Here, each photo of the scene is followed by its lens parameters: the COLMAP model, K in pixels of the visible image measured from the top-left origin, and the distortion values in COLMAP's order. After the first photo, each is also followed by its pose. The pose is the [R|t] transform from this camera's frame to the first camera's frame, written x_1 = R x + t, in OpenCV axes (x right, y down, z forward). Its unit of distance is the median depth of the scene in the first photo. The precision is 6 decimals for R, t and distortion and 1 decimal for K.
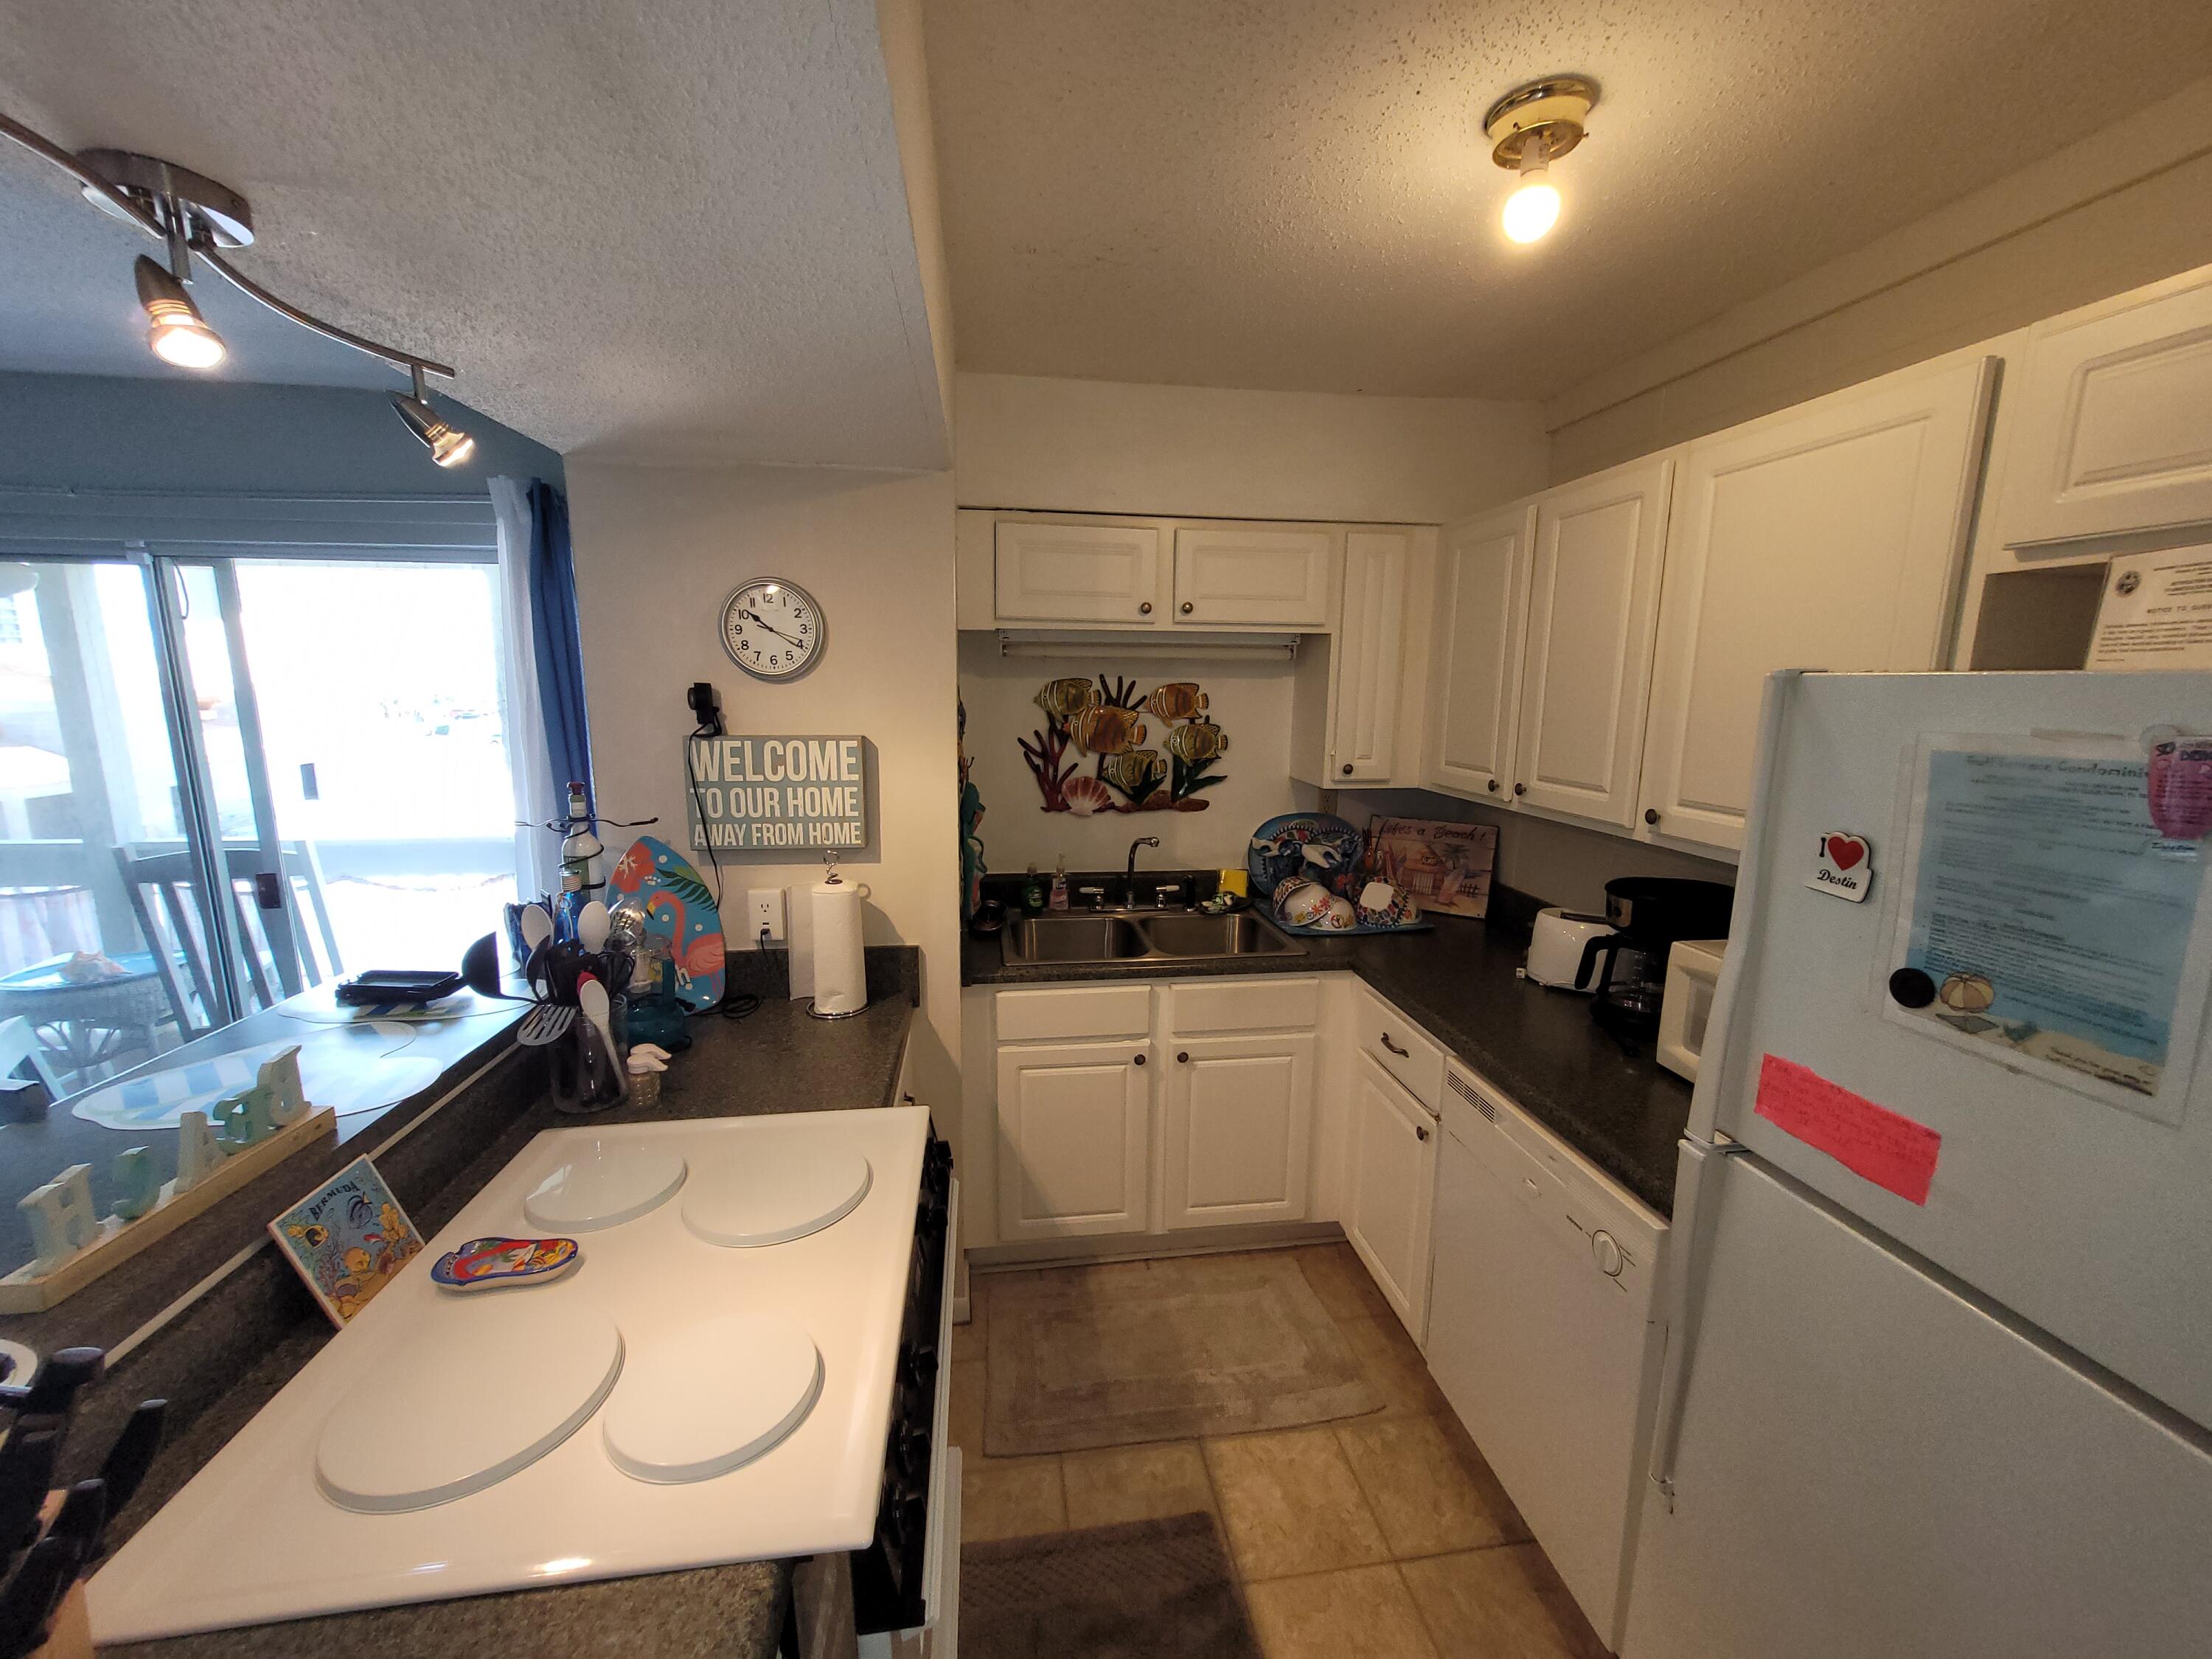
lens RADIAL K [[874.6, 0, 1098.8], [0, 874.6, 827.4], [0, 0, 1]] dist [0.001458, 0.000176]
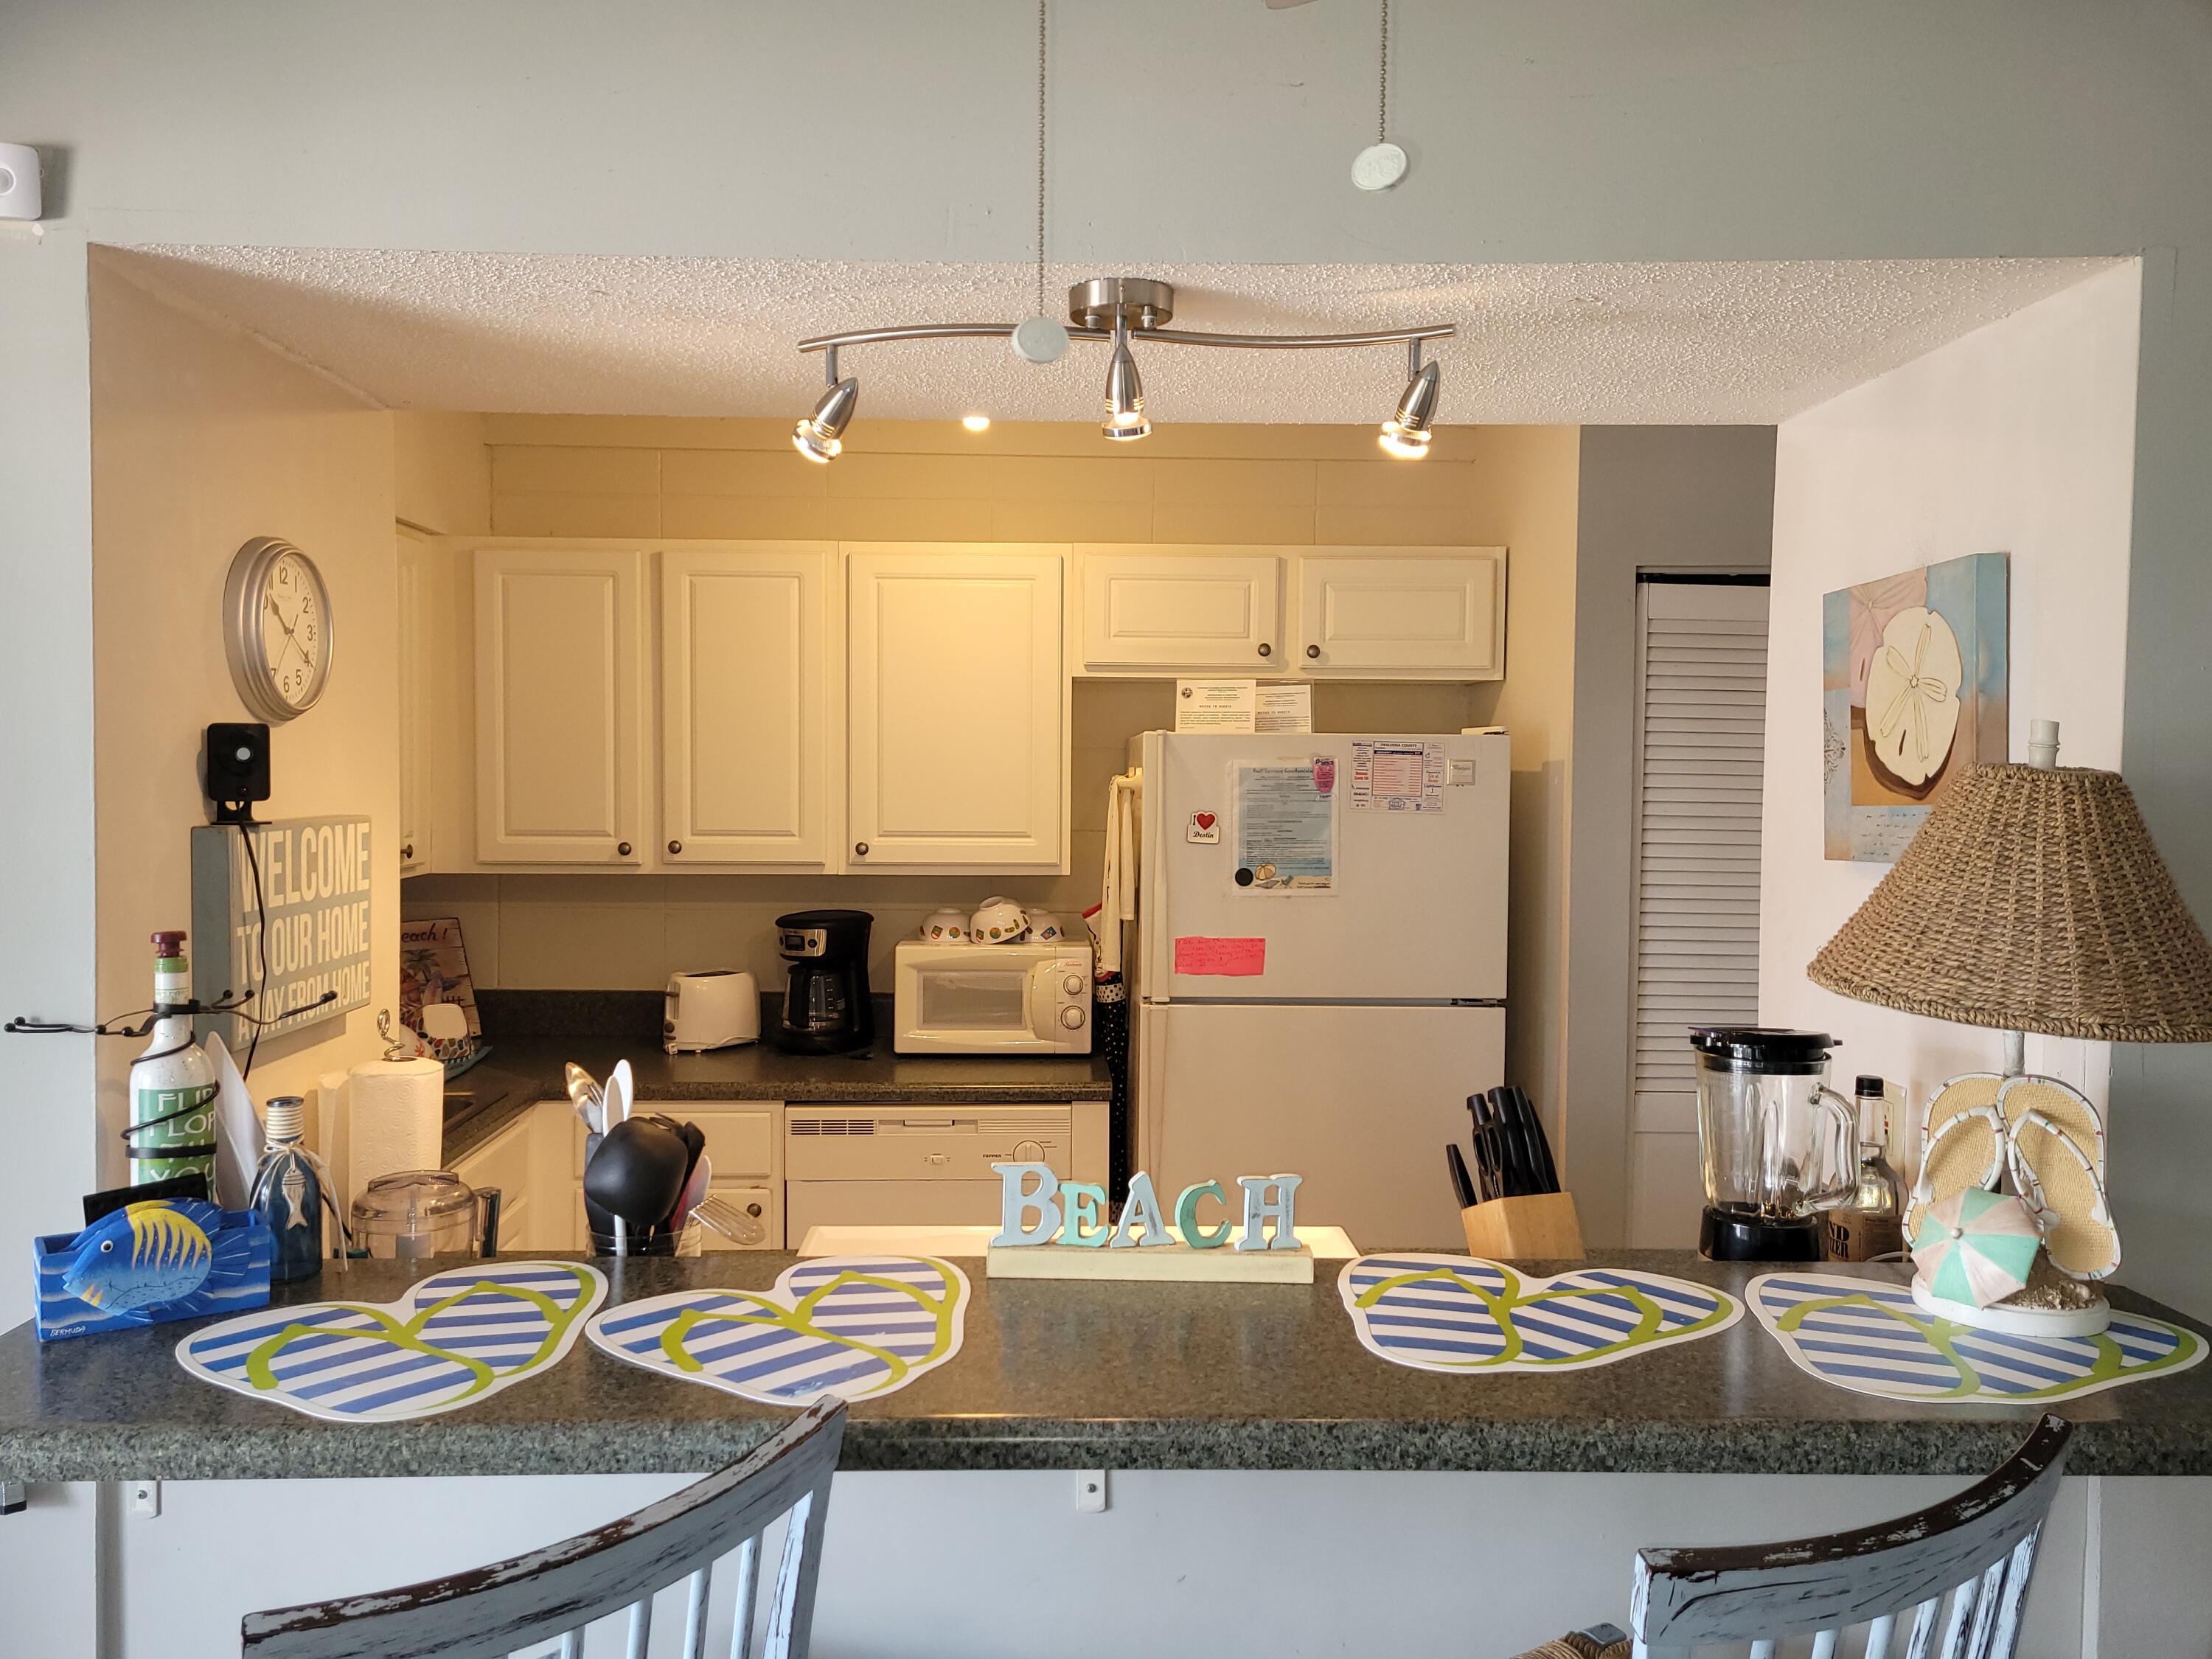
lens RADIAL K [[1685.9, 0, 1096.1], [0, 1685.9, 837.4], [0, 0, 1]] dist [0.065892, -0.062240]
pose [[0.093810, -0.052560, 0.994202, -1.400094], [0.157798, 0.986768, 0.037277, -0.054594], [-0.983005, 0.153386, 0.100863, 0.398564]]
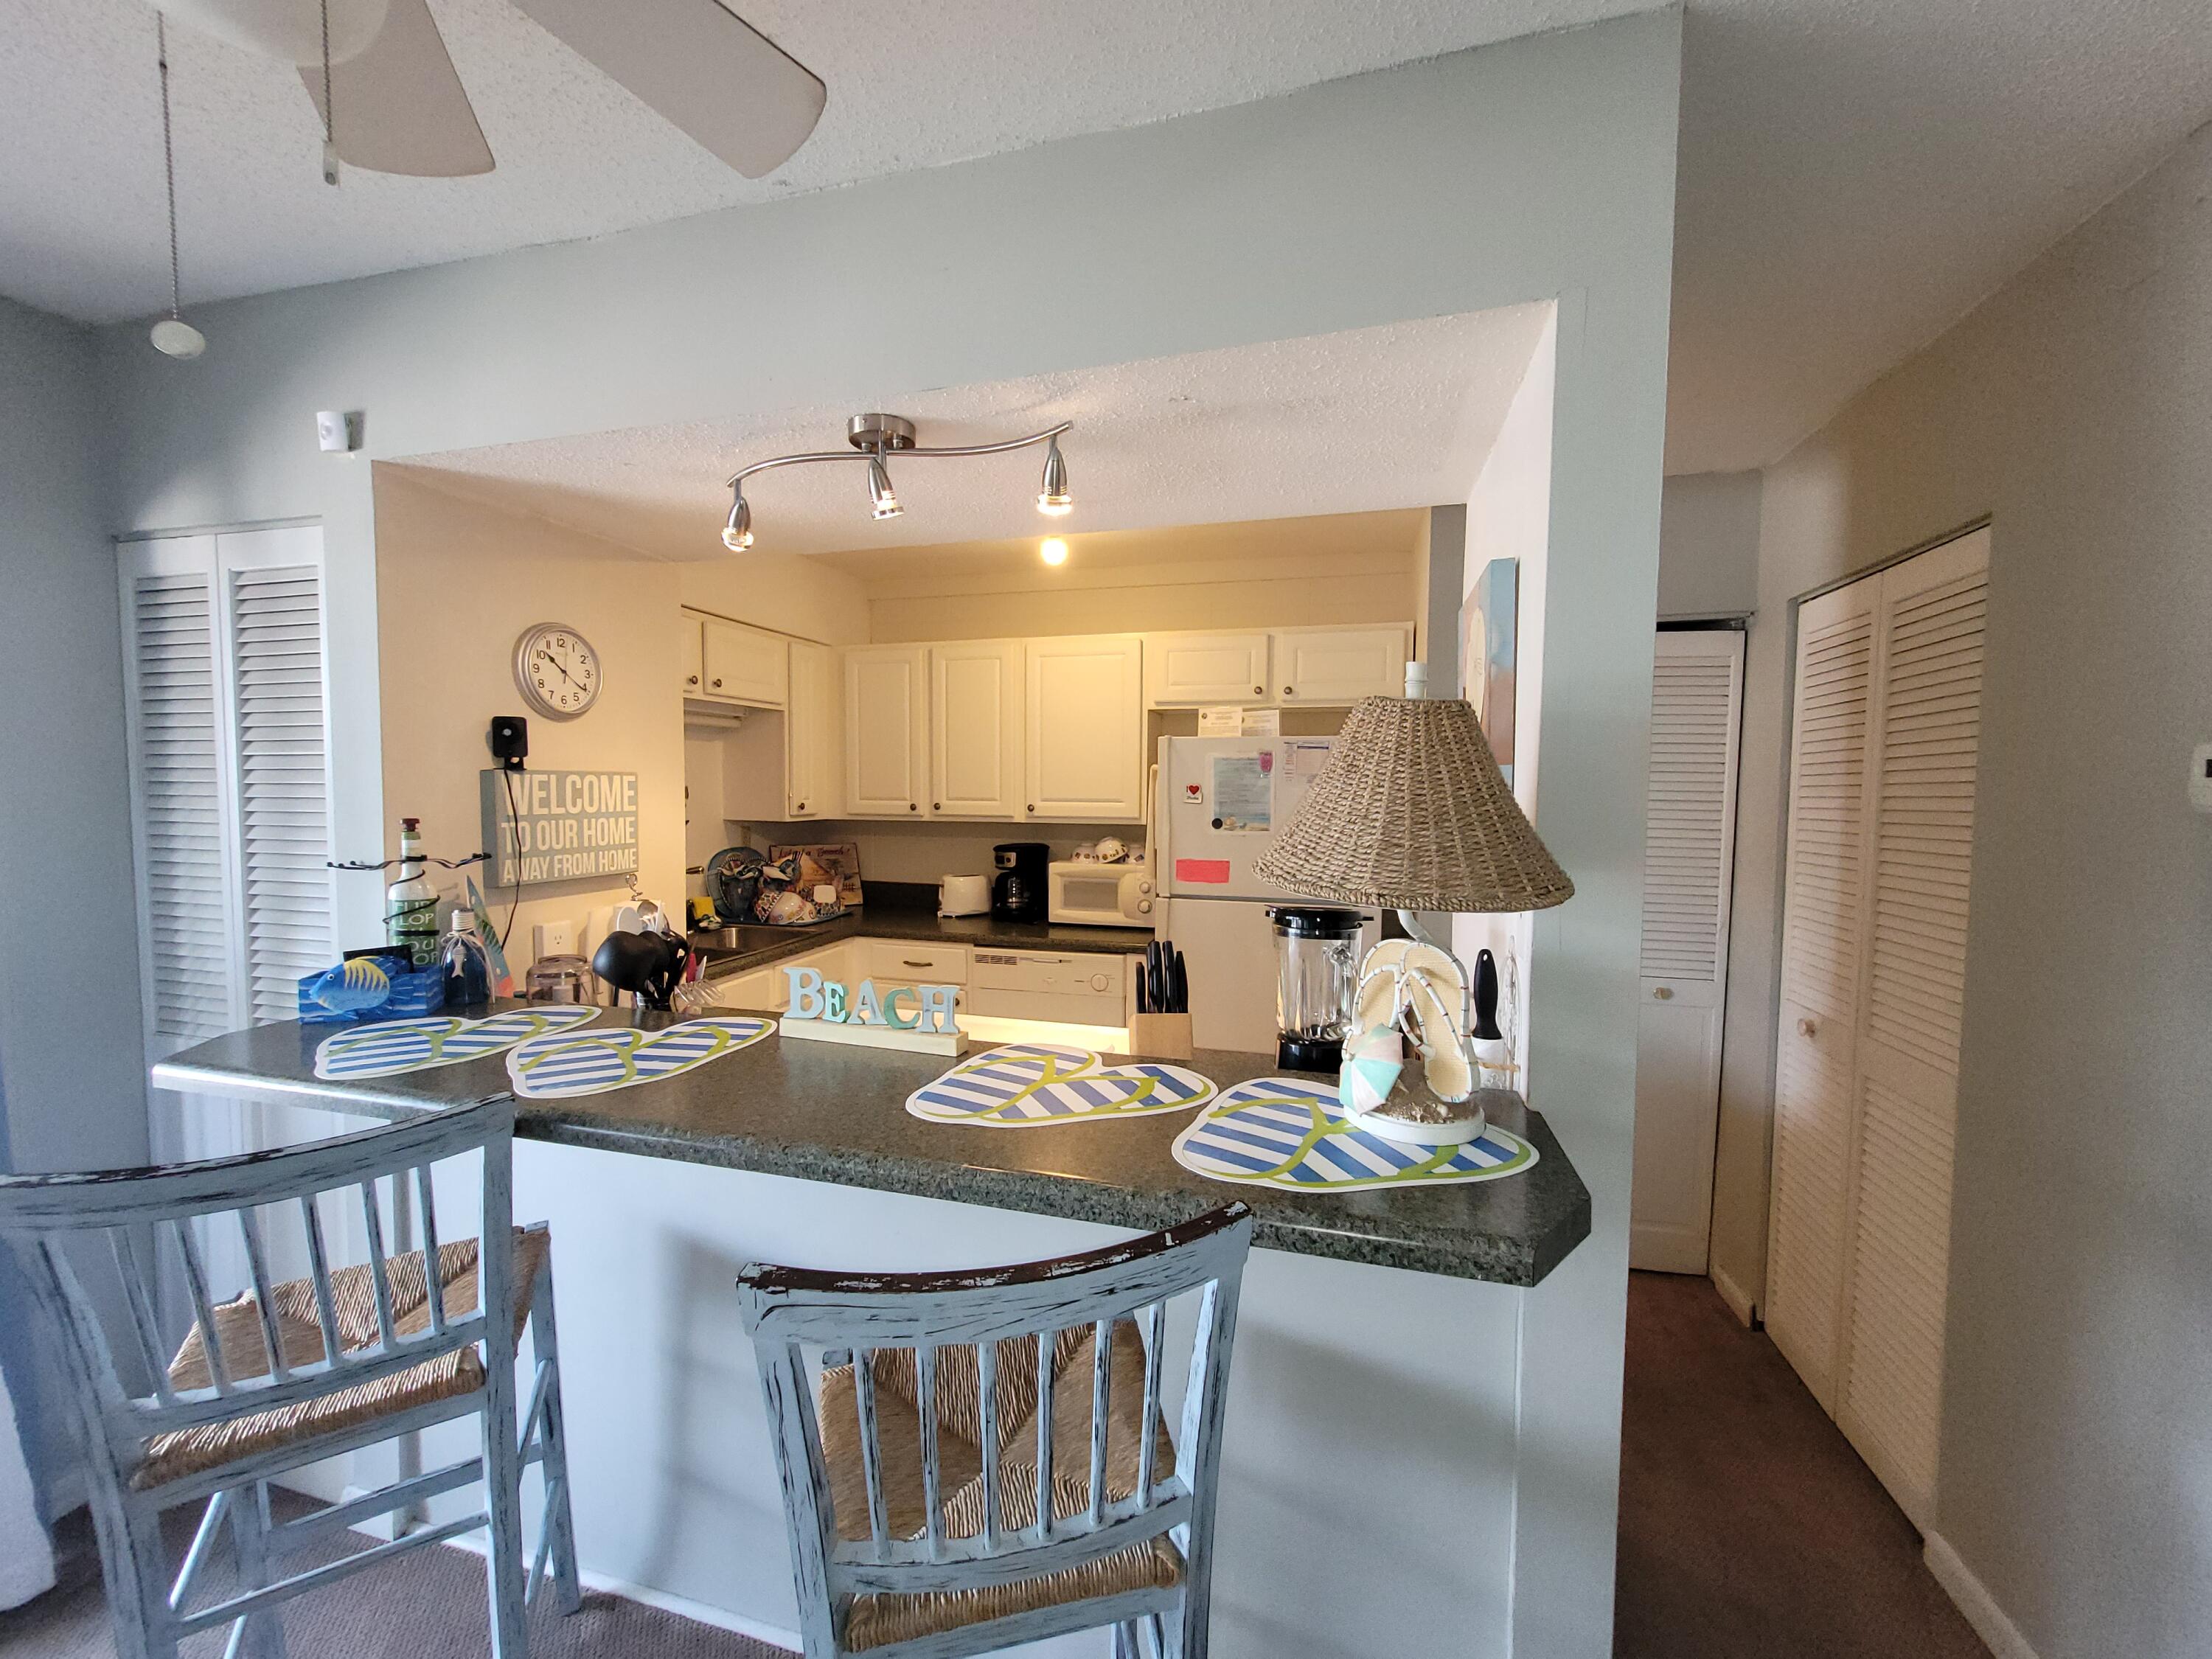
lens RADIAL K [[880.6, 0, 1112.4], [0, 880.6, 833.1], [0, 0, 1]] dist [0.006133, -0.000172]
pose [[0.382507, -0.057258, 0.922177, -1.111726], [0.150041, 0.988679, -0.000847, 0.069518], [-0.911689, 0.138688, 0.386768, -0.001183]]
